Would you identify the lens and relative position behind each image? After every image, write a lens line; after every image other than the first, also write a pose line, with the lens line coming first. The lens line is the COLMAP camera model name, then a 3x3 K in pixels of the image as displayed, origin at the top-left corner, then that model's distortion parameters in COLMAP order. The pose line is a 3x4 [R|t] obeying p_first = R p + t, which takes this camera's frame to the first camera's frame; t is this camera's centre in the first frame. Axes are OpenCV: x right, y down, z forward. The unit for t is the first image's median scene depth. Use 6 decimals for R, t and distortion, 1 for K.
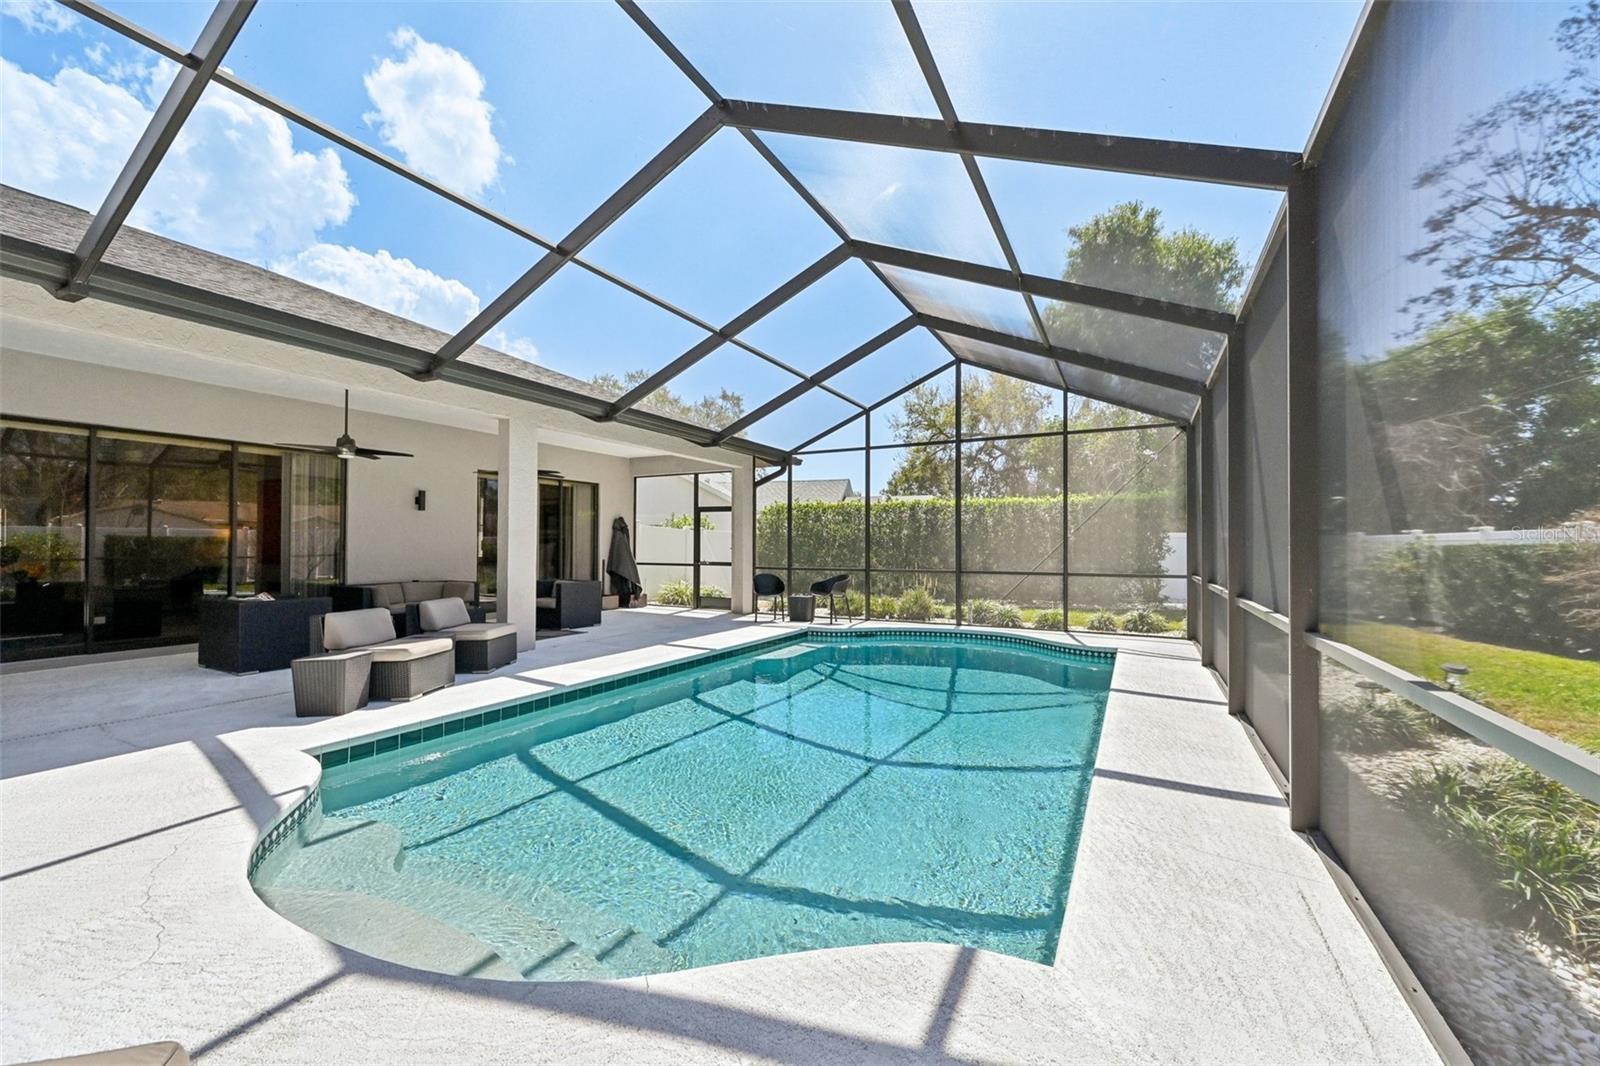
lens RADIAL K [[626.0, 0, 803.3], [0, 626.0, 530.3], [0, 0, 1]] dist [-0.001524, -0.000066]
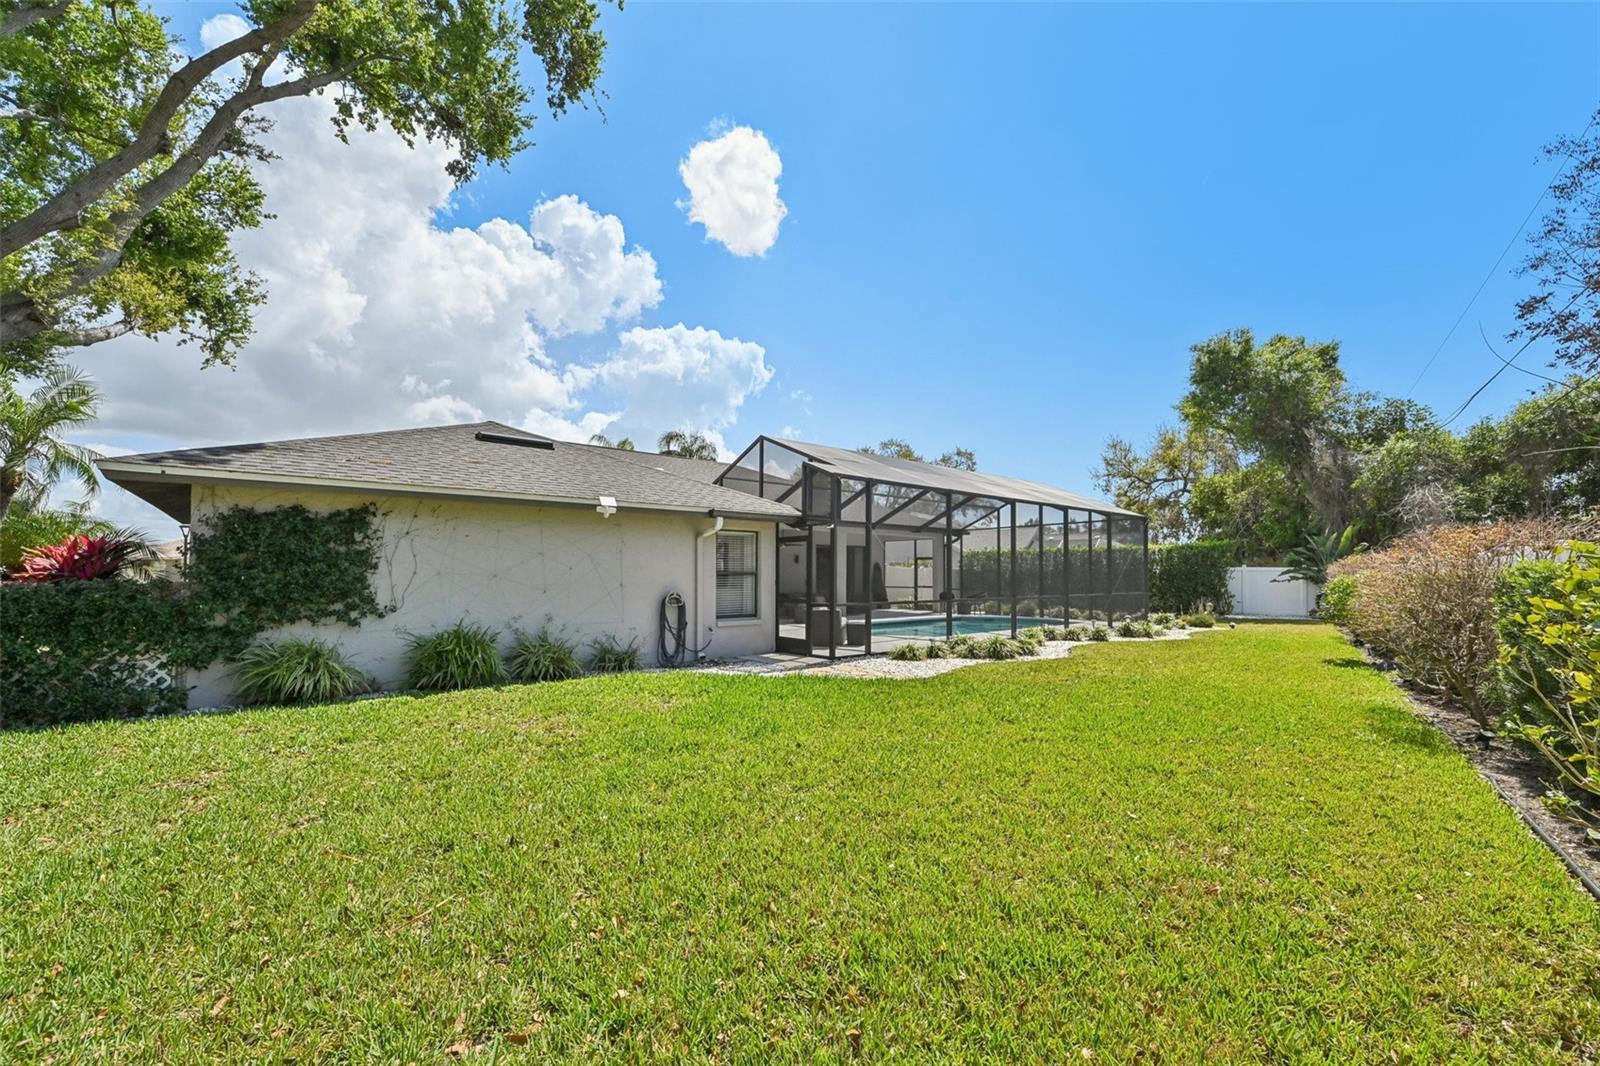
lens RADIAL K [[626.0, 0, 803.3], [0, 626.0, 530.3], [0, 0, 1]] dist [-0.001524, -0.000066]
pose [[0.912759, -0.011952, -0.408324, 0.307035], [0.005705, 0.999847, -0.016515, -0.088802], [0.408459, 0.012745, 0.912688, -0.923574]]
